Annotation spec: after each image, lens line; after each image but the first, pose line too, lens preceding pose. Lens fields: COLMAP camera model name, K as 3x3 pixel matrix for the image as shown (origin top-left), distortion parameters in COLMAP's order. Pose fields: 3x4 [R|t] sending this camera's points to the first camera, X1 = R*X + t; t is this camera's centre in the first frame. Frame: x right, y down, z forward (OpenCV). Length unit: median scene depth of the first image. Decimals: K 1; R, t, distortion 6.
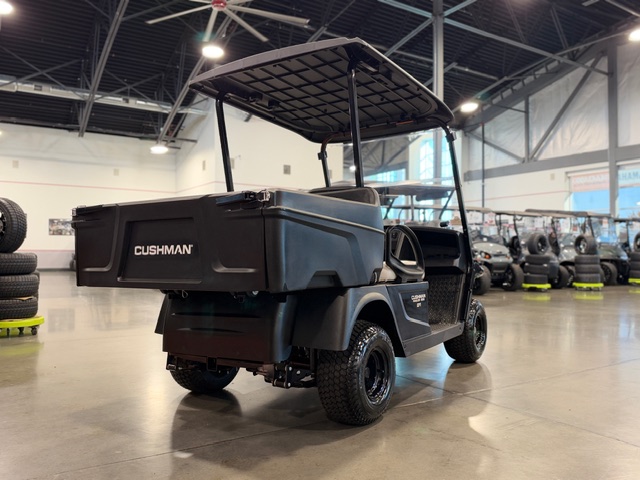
lens RADIAL K [[524.5, 0, 303.7], [0, 524.5, 242.1], [0, 0, 1]] dist [0.115118, -0.206218]
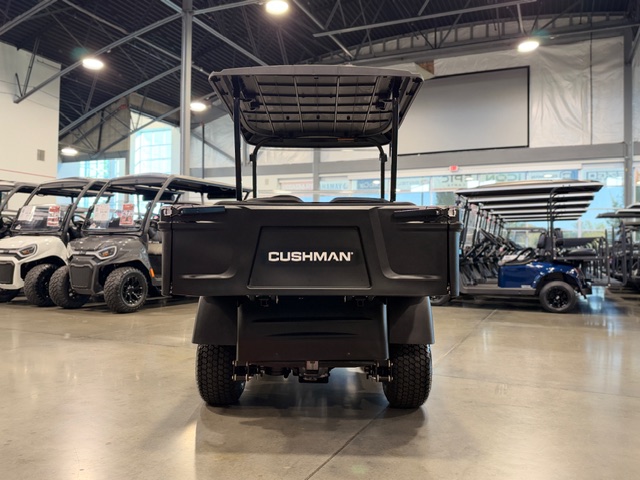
lens RADIAL K [[526.4, 0, 320.0], [0, 526.4, 240.0], [0, 0, 1]] dist [0.116867, -0.221206]
pose [[0.836676, 0.023399, 0.547199, -0.413177], [-0.026628, 0.999643, -0.002031, -0.007637], [-0.547051, -0.012872, 0.837000, 0.082082]]
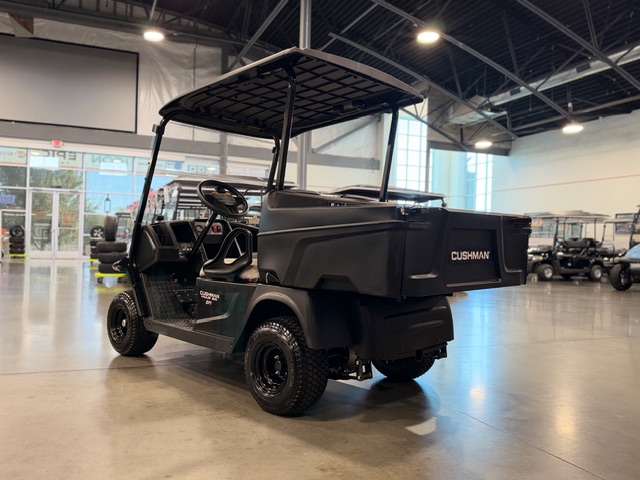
lens RADIAL K [[526.4, 0, 320.0], [0, 526.4, 240.0], [0, 0, 1]] dist [0.116867, -0.221206]
pose [[0.186334, 0.011739, 0.982416, -0.749581], [-0.049207, 0.998785, -0.002602, 0.000356], [-0.981253, -0.047857, 0.186685, 0.573908]]
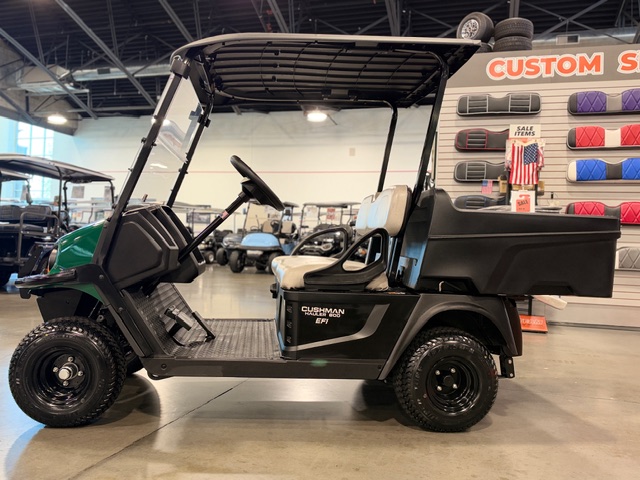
lens RADIAL K [[526.4, 0, 320.0], [0, 526.4, 240.0], [0, 0, 1]] dist [0.116867, -0.221206]
pose [[-0.634950, -0.018651, 0.772328, -0.459345], [-0.055607, 0.998219, -0.021609, 0.020153], [-0.770550, -0.056667, -0.634856, 1.316801]]
